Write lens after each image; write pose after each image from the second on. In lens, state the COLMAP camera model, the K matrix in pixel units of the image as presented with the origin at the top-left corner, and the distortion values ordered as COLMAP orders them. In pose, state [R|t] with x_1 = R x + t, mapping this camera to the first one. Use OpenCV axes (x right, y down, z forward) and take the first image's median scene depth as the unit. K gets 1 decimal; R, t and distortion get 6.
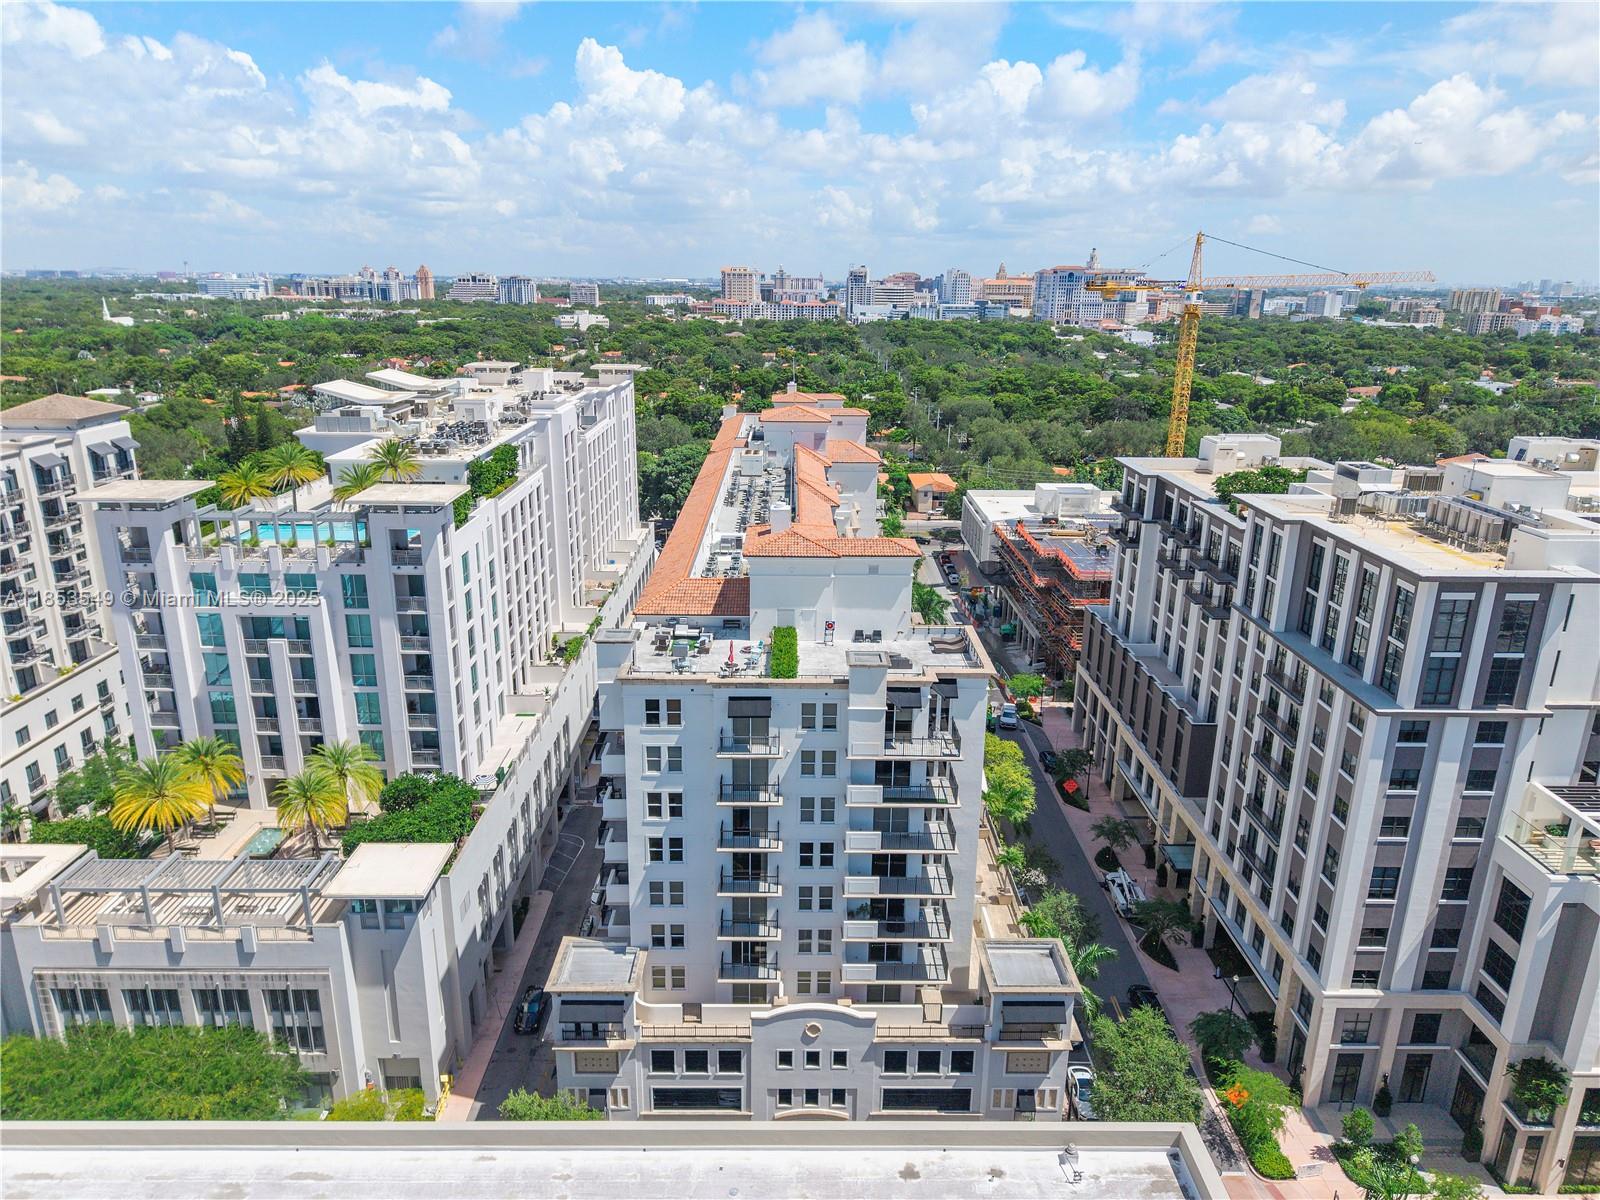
lens RADIAL K [[1076.0, 0, 800.0], [0, 1076.0, 600.0], [0, 0, 1]] dist [0.049882, -0.061712]
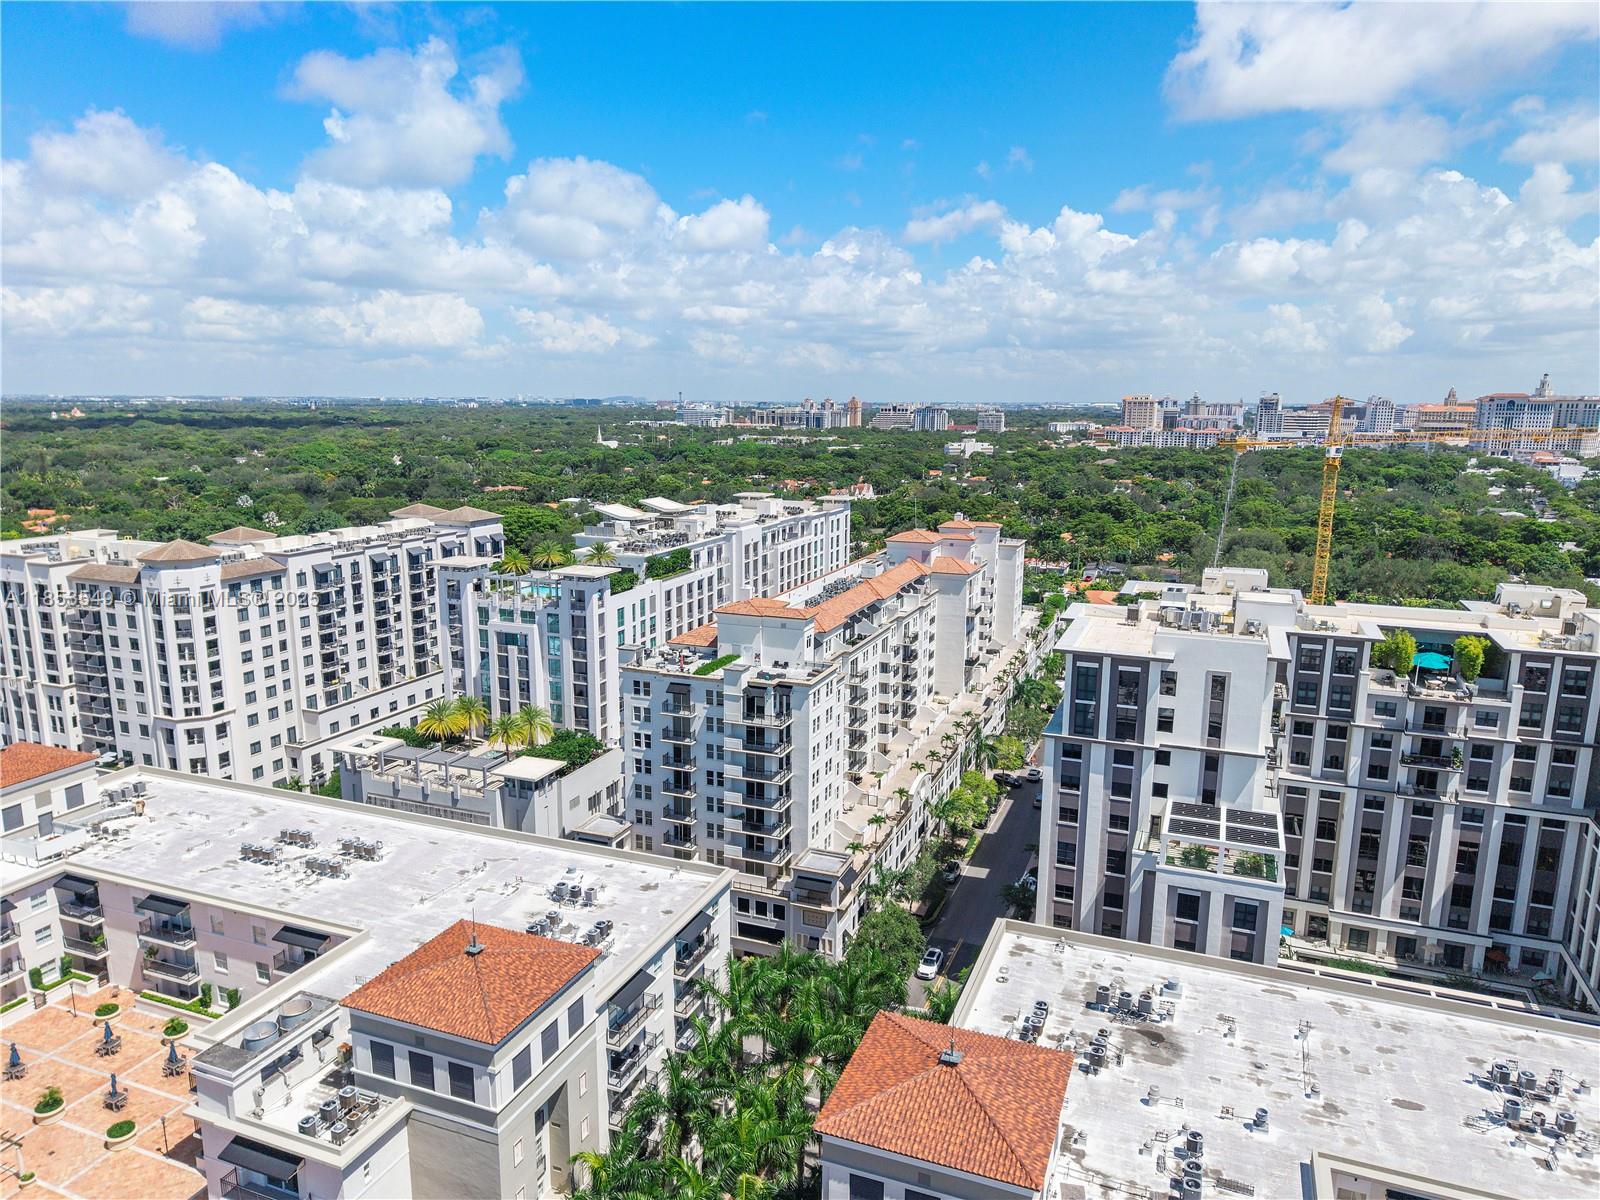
lens RADIAL K [[1045.7, 0, 800.0], [0, 1045.7, 600.0], [0, 0, 1]] dist [0.073137, -0.082816]
pose [[0.929132, 0.065126, -0.363967, 0.494099], [-0.103179, 0.990931, -0.086083, 0.051210], [0.355060, 0.117536, 0.927425, -0.384733]]
